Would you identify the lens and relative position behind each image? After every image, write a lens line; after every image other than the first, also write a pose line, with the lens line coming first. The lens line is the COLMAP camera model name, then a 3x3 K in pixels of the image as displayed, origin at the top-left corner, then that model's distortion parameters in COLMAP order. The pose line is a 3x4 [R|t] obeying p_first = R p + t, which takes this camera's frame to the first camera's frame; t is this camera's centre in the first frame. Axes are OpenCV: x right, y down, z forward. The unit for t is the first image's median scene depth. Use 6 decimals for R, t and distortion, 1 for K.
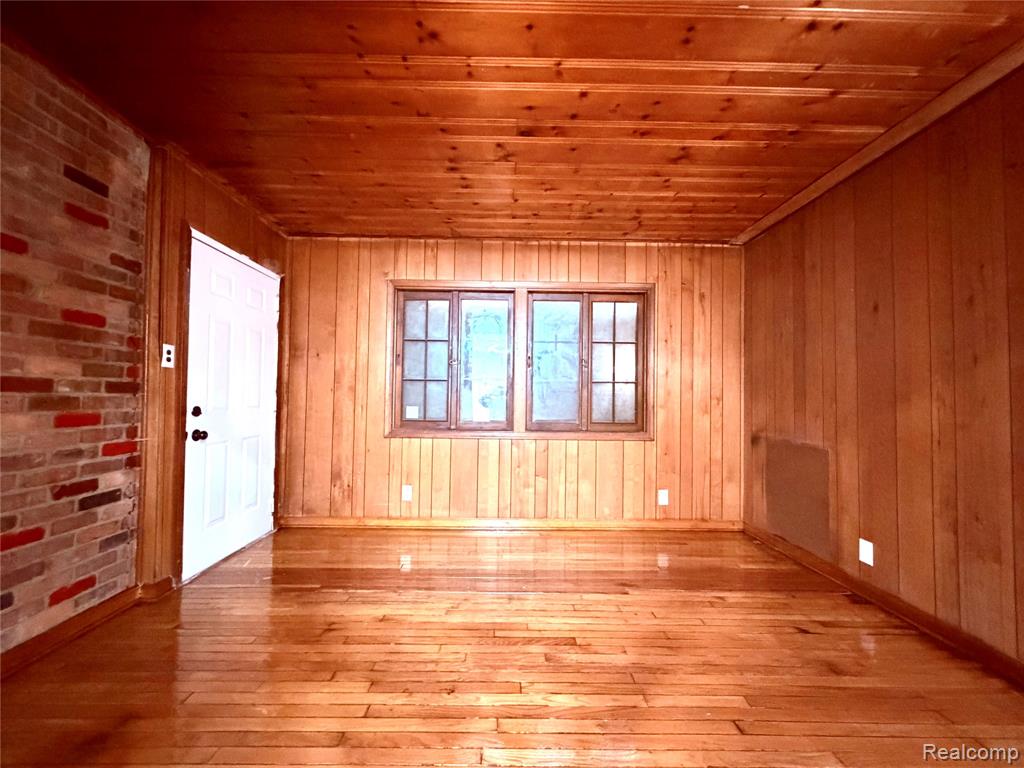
lens RADIAL K [[409.2, 0, 508.4], [0, 409.2, 385.3], [0, 0, 1]] dist [-0.000301, 0.000151]
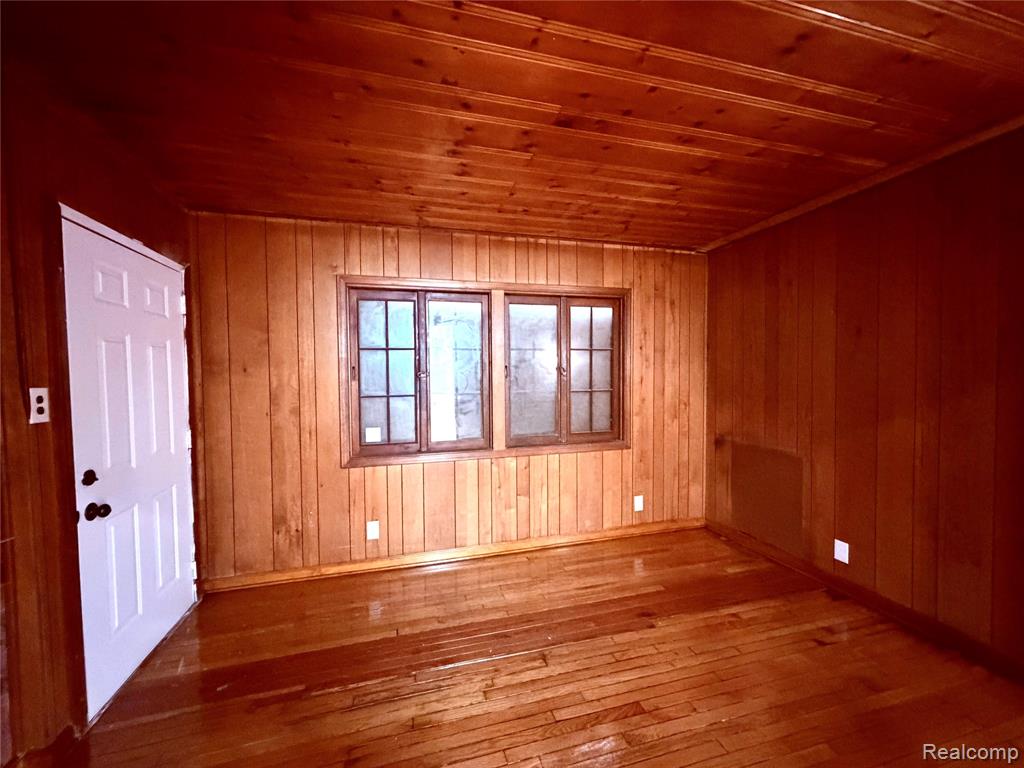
lens RADIAL K [[409.2, 0, 508.4], [0, 409.2, 385.3], [0, 0, 1]] dist [-0.000301, 0.000151]
pose [[0.966753, -0.032036, 0.253698, -0.180942], [0.016735, 0.997921, 0.062243, -0.085898], [-0.255165, -0.055928, 0.965279, 0.122012]]
